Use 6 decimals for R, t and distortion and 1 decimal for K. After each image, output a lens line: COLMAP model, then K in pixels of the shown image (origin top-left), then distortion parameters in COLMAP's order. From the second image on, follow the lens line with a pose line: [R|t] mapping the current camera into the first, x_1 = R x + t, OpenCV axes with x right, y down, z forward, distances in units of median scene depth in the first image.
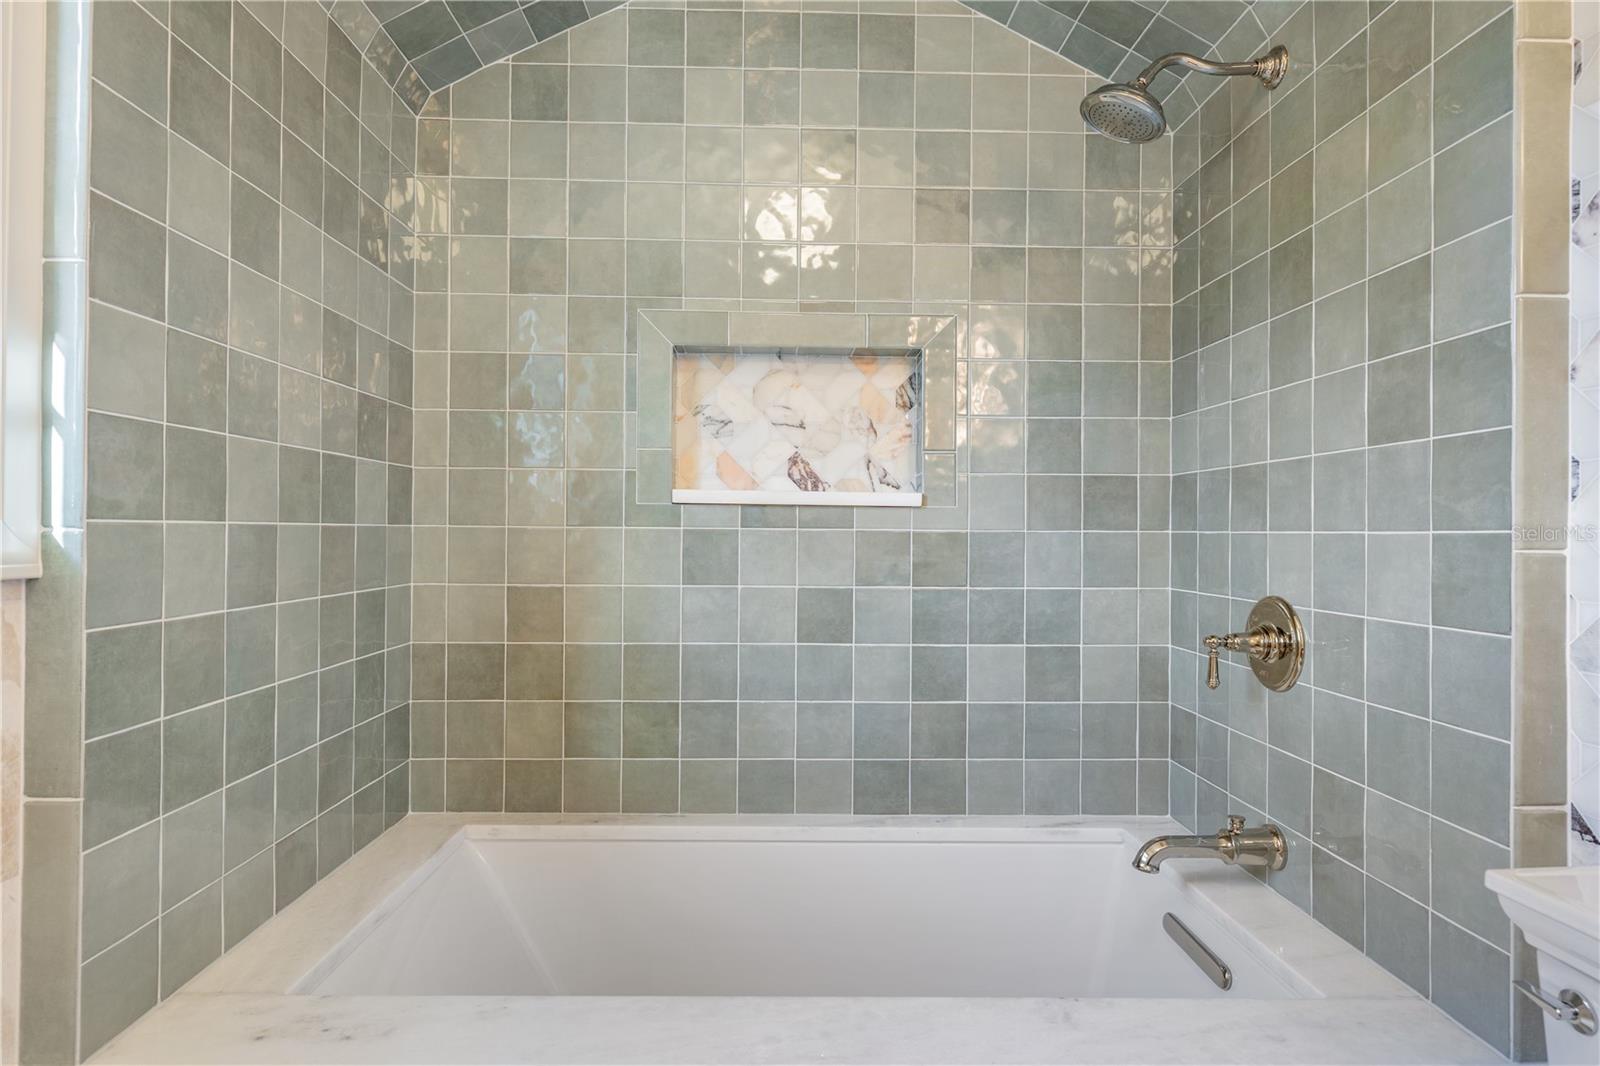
lens RADIAL K [[850.0, 0, 794.8], [0, 850.0, 529.0], [0, 0, 1]] dist [-0.000555, -0.000017]
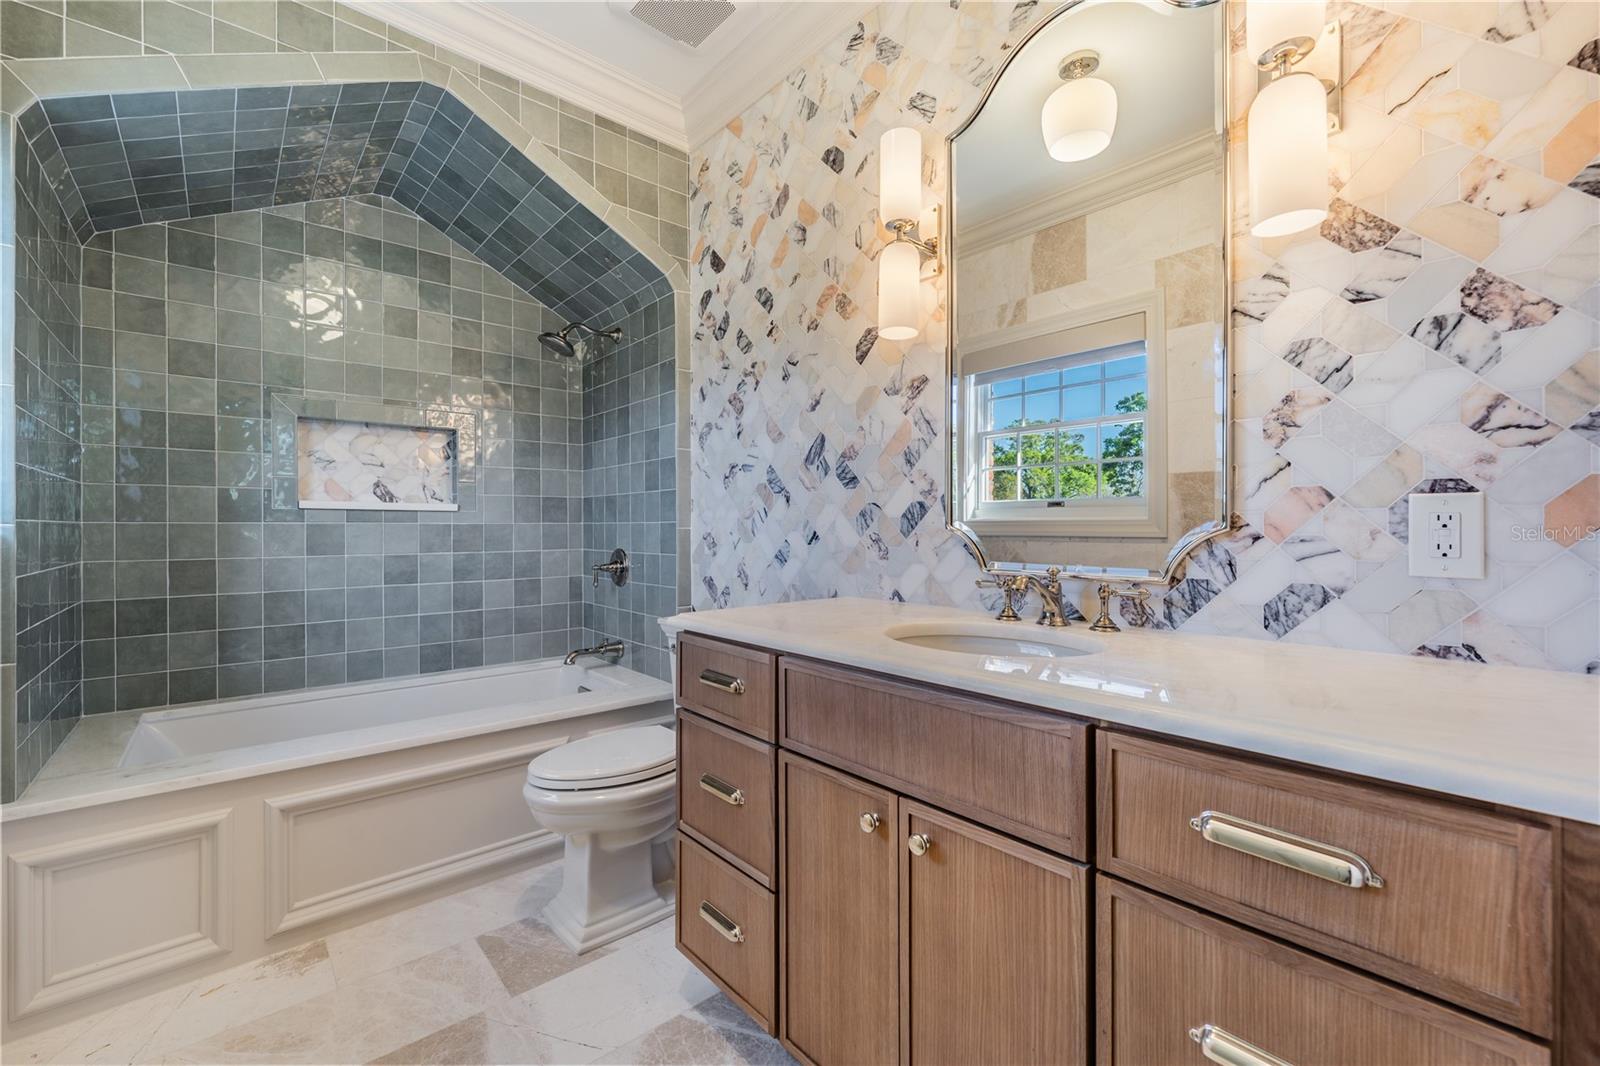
lens RADIAL K [[659.6, 0, 795.5], [0, 659.6, 527.8], [0, 0, 1]] dist [-0.002890, -0.000089]
pose [[0.774363, -0.011094, 0.632645, -0.207678], [0.006440, 0.999933, 0.009652, 0.002283], [-0.632709, -0.003400, 0.774382, -0.664420]]
